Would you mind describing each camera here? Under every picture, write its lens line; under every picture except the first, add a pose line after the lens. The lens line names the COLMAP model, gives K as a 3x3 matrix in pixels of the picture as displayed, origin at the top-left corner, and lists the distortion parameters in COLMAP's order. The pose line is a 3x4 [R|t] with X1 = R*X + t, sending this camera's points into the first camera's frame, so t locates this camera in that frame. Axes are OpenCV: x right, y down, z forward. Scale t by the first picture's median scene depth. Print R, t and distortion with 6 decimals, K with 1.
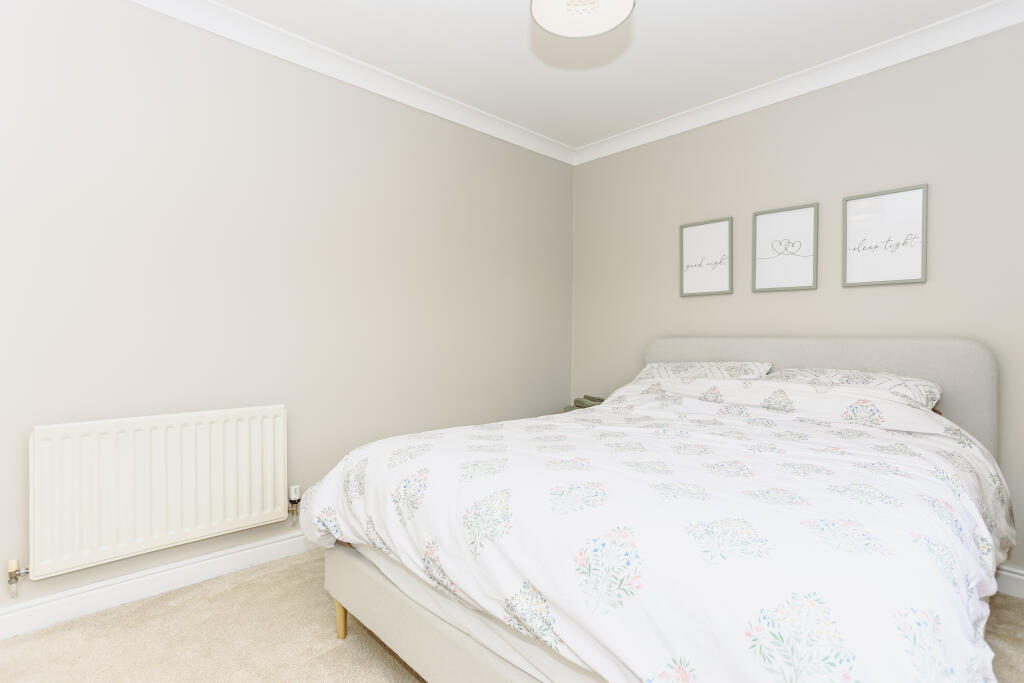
lens RADIAL K [[500.1, 0, 512.0], [0, 500.1, 341.5], [0, 0, 1]] dist [-0.046934, 0.026071]
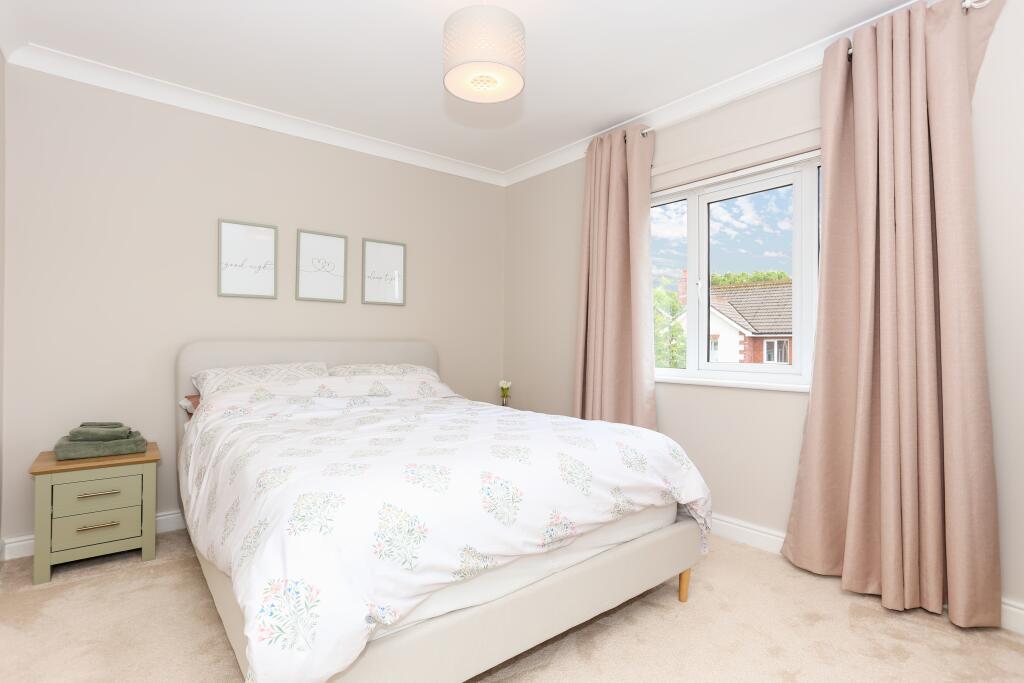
lens RADIAL K [[492.7, 0, 512.0], [0, 492.7, 341.5], [0, 0, 1]] dist [-0.048715, 0.030339]
pose [[0.079923, 0.004674, 0.996790, -0.582249], [0.009848, 0.999937, -0.005479, 0.004920], [-0.996752, 0.010254, 0.079871, 0.441742]]
